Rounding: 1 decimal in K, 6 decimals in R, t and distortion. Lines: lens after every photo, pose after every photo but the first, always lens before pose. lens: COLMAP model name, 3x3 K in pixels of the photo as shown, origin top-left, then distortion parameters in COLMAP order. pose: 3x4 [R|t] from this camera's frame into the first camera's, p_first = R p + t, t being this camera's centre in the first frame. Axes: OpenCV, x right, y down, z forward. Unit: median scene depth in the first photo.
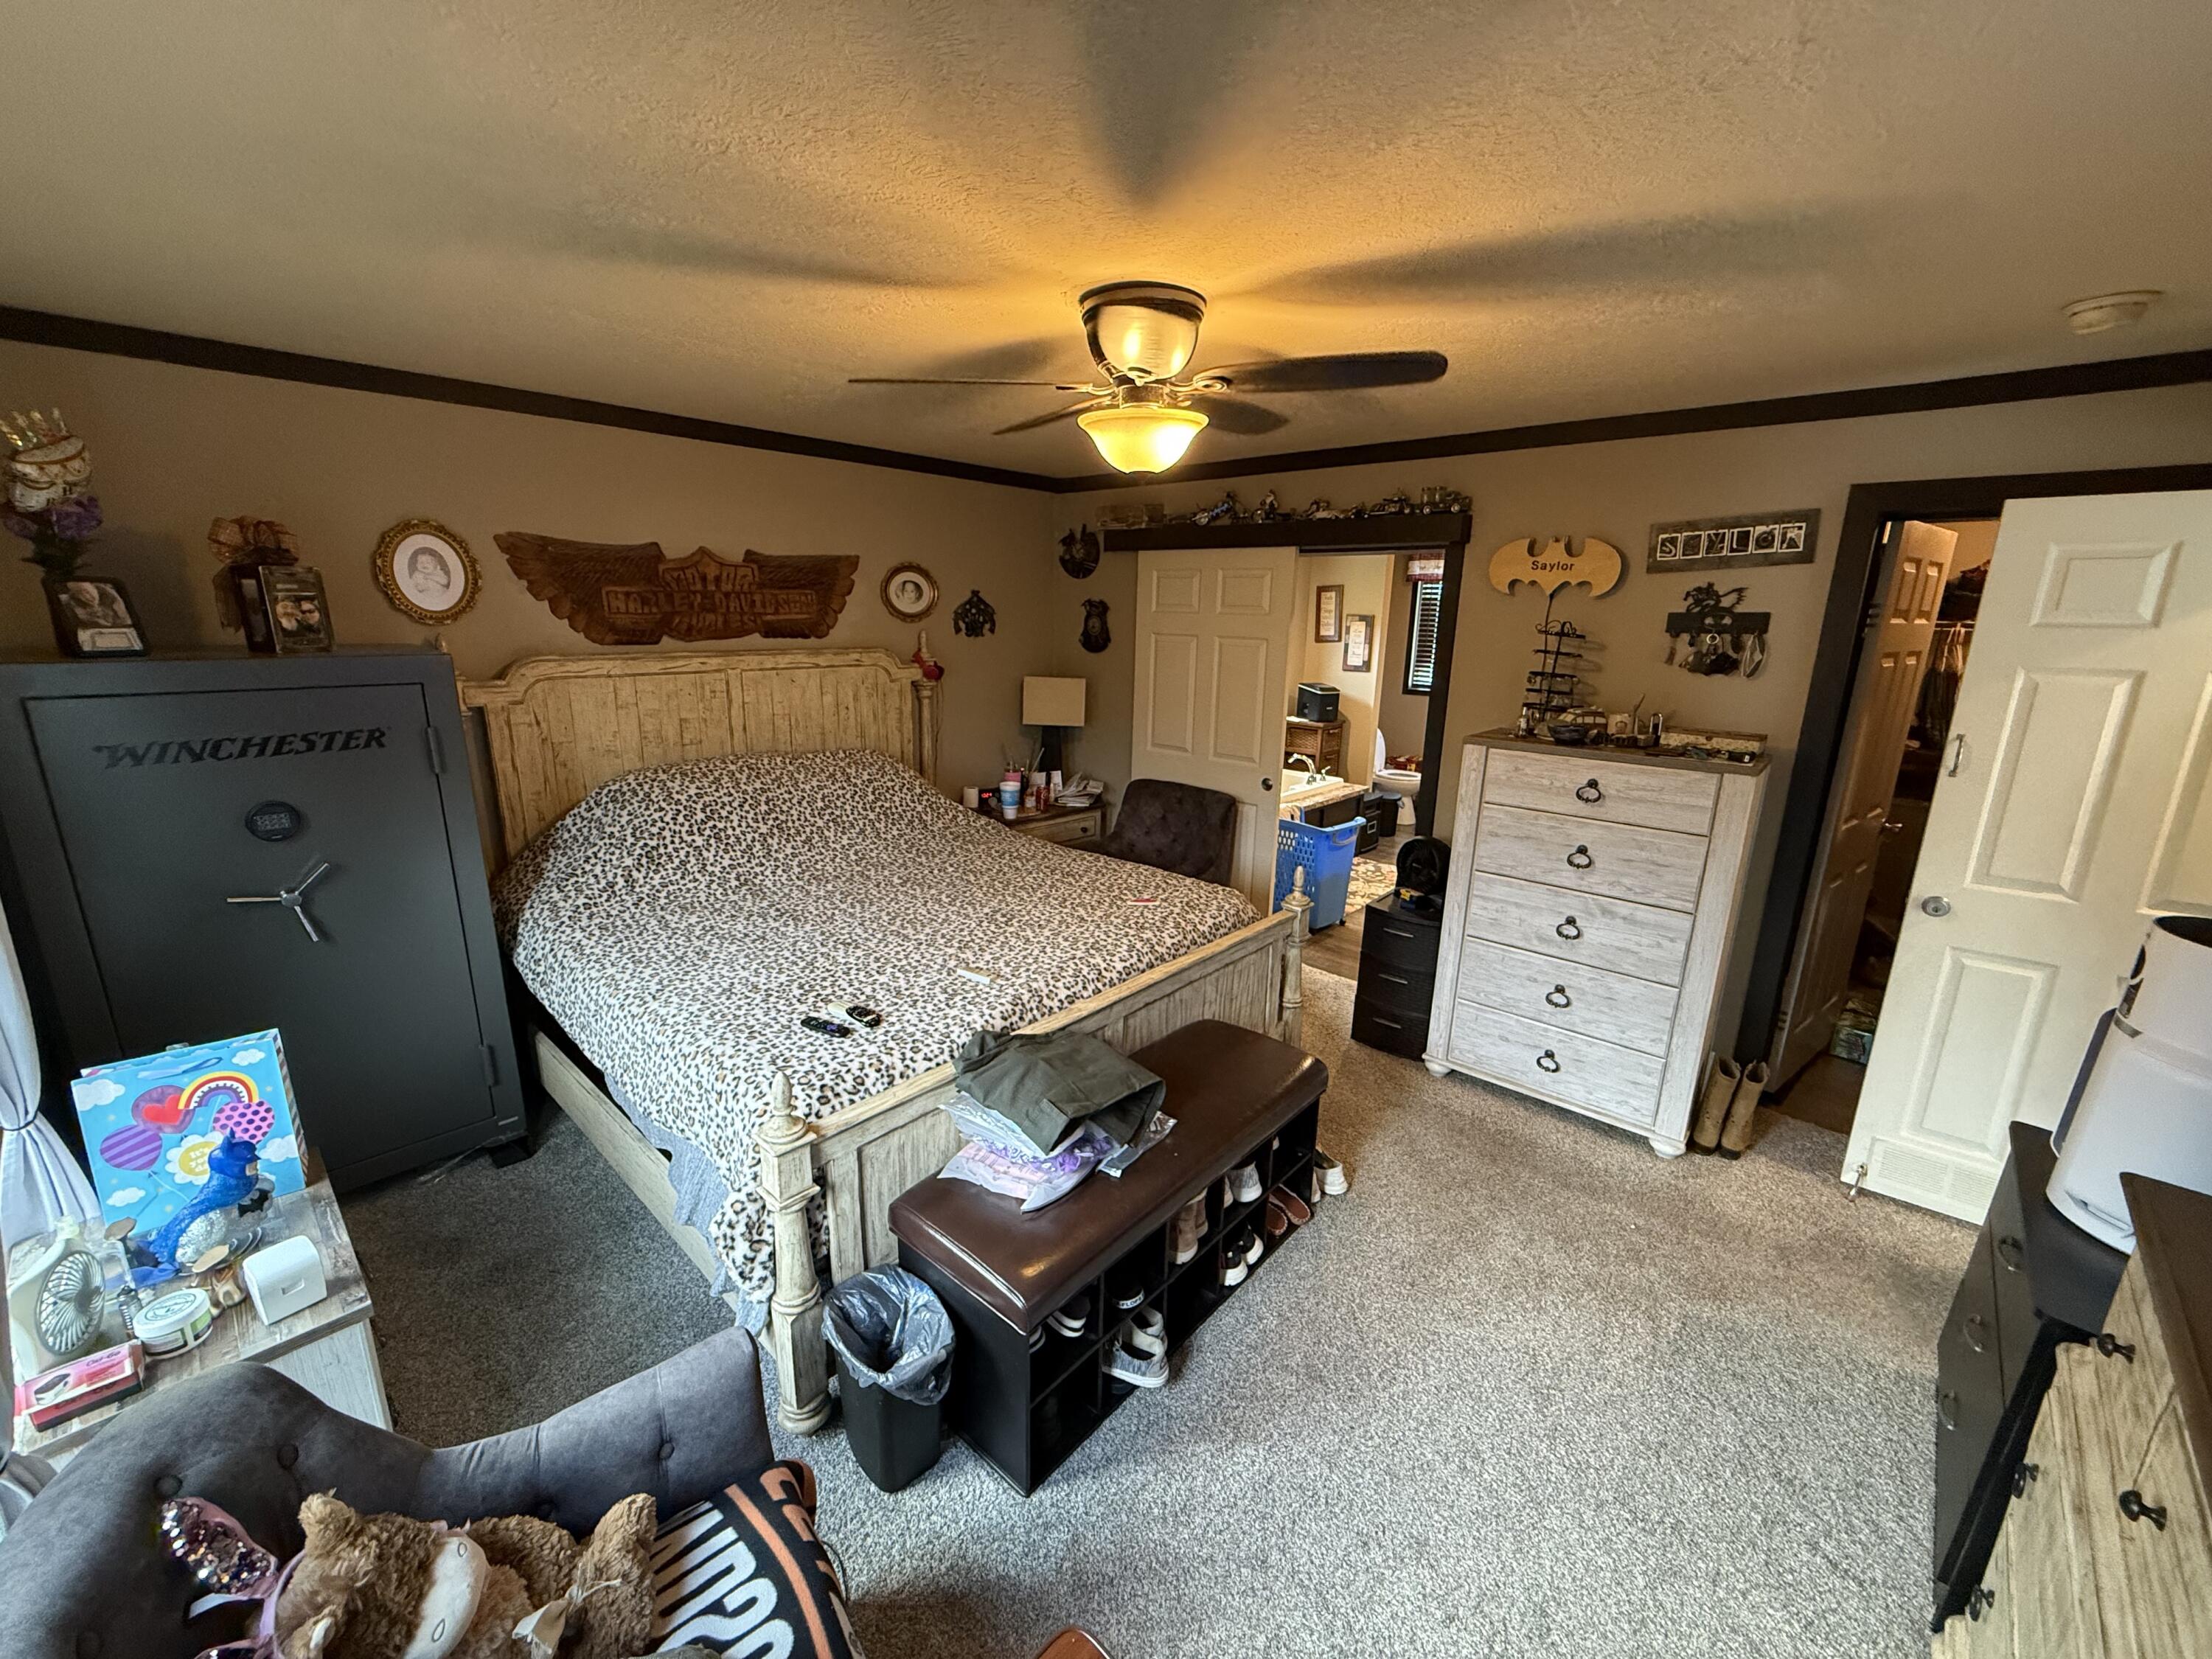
lens RADIAL K [[876.2, 0, 1103.6], [0, 876.2, 822.3], [0, 0, 1]] dist [-0.000206, -0.000070]
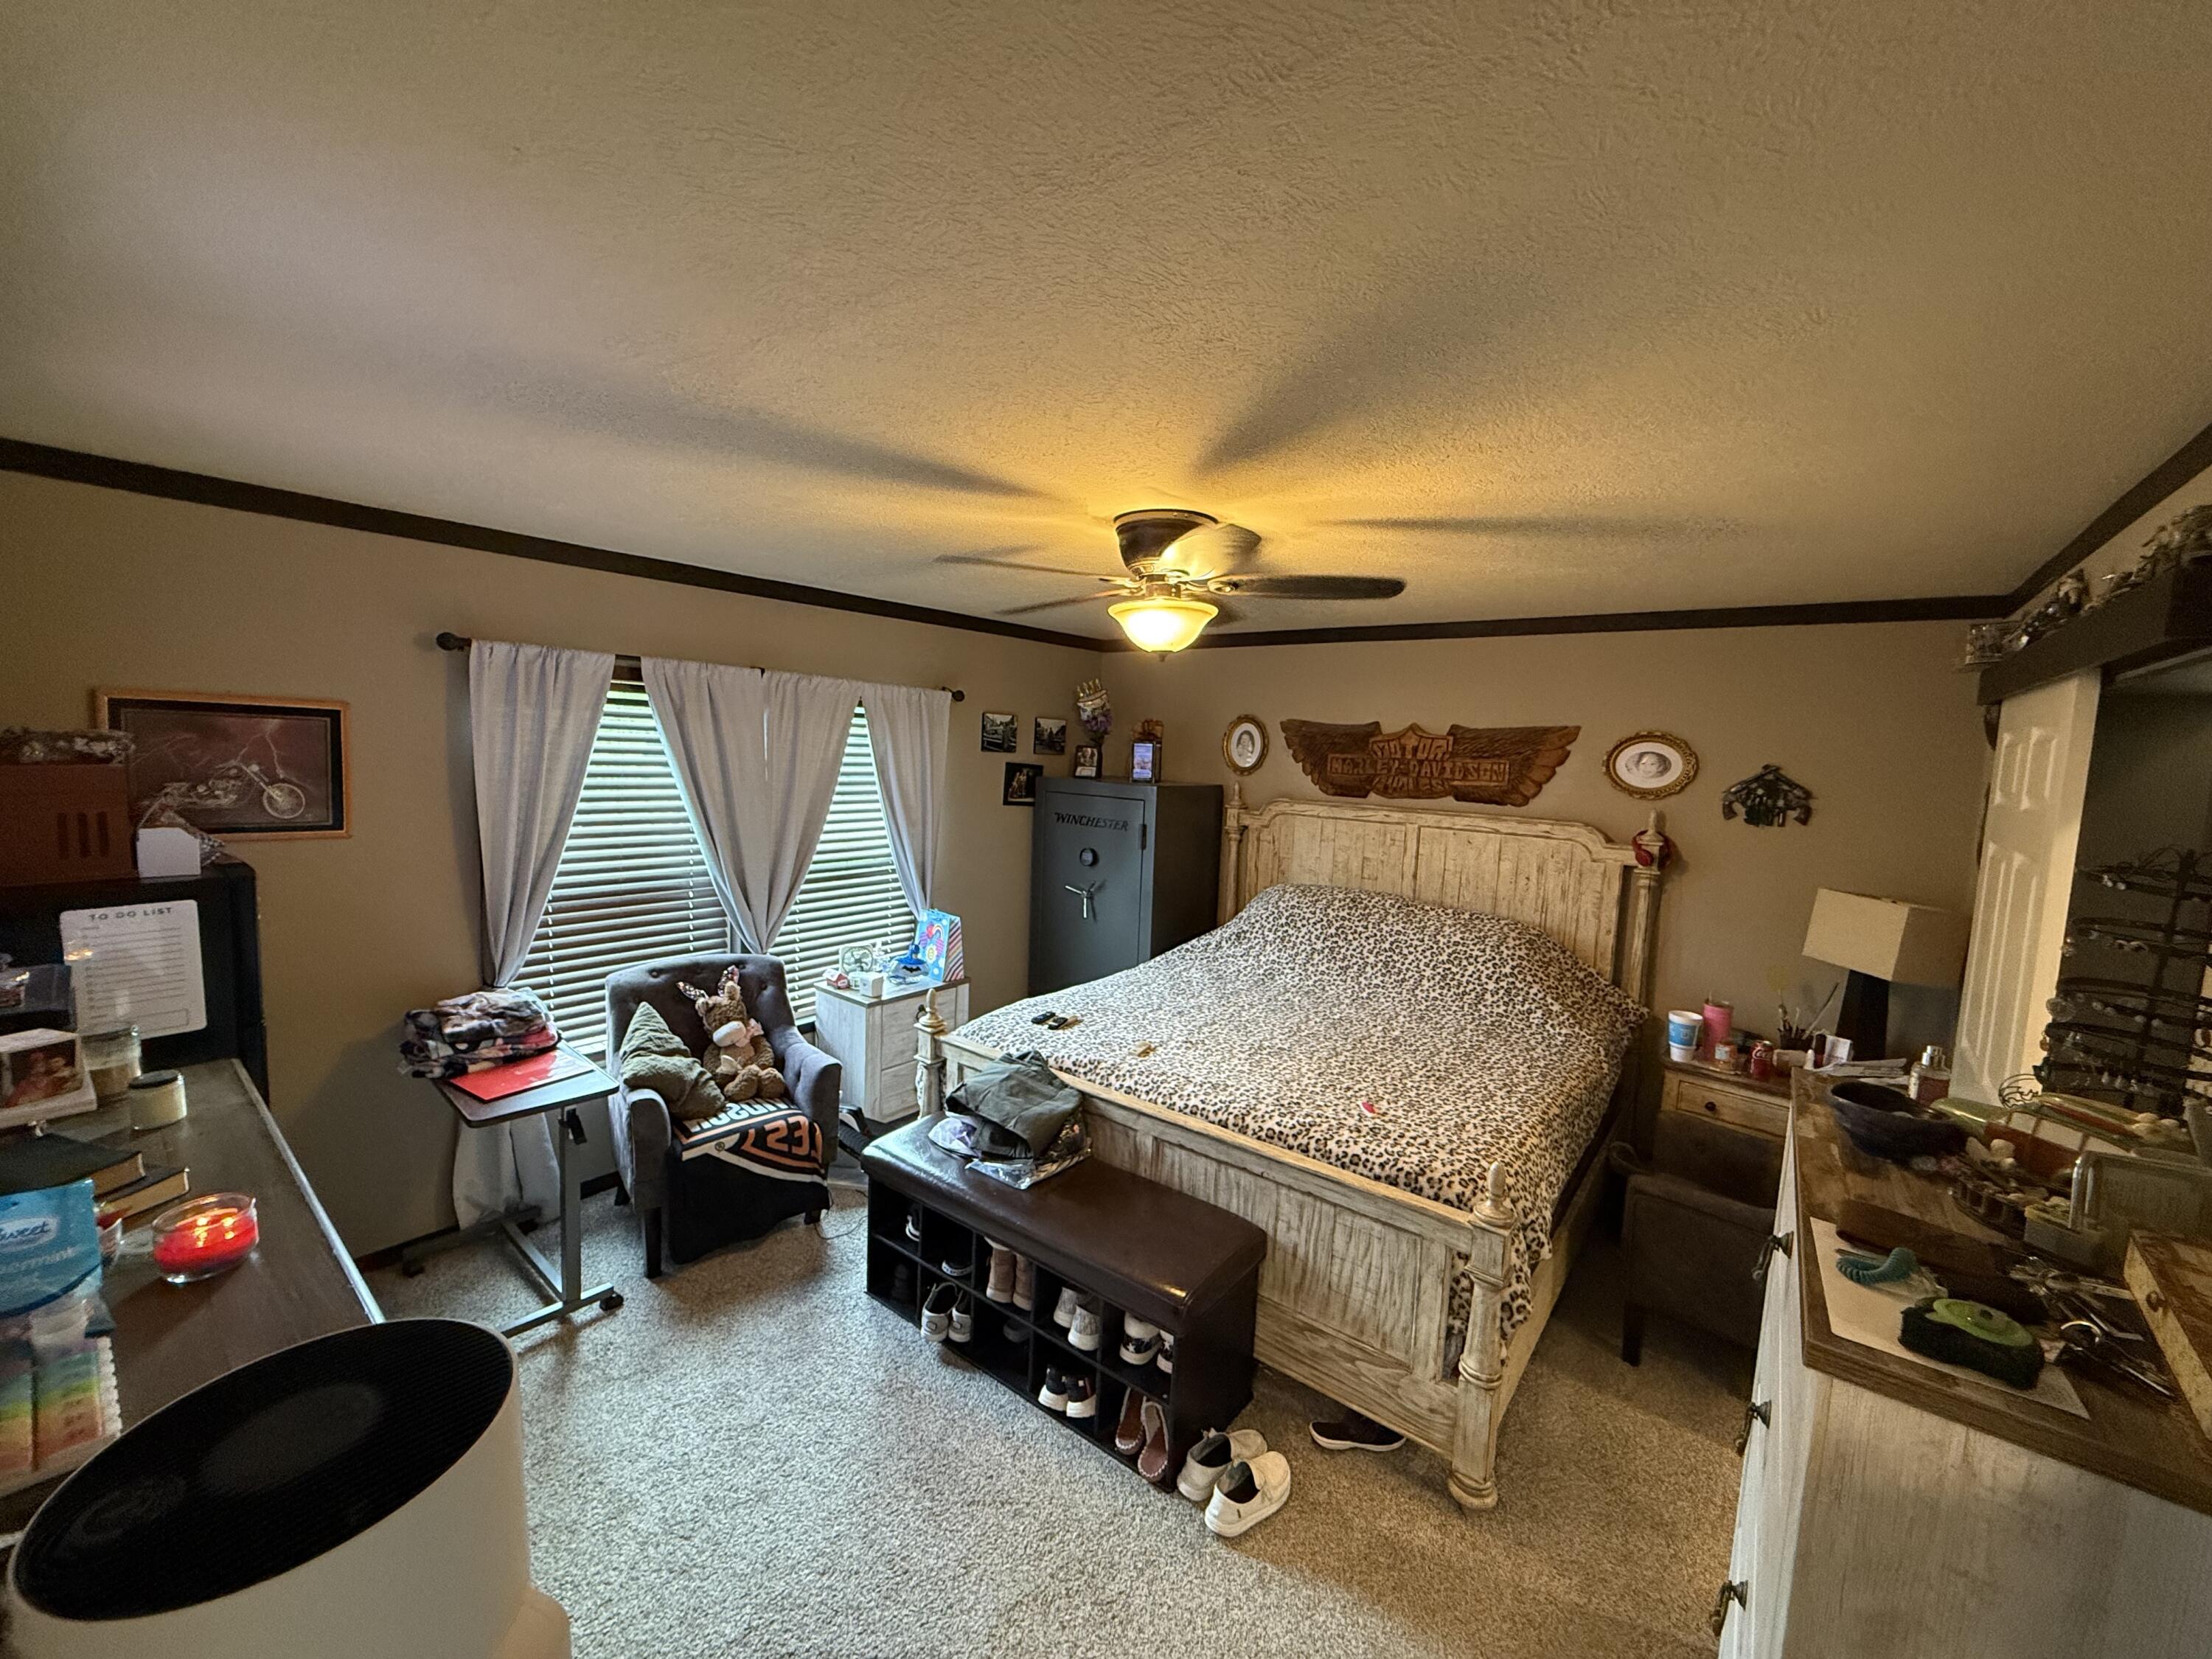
lens RADIAL K [[876.2, 0, 1103.6], [0, 876.2, 822.3], [0, 0, 1]] dist [-0.000206, -0.000070]
pose [[0.077167, 0.075082, -0.994187, 0.683821], [-0.278790, 0.959008, 0.050786, -0.117900], [0.957247, 0.273250, 0.094935, 0.481297]]
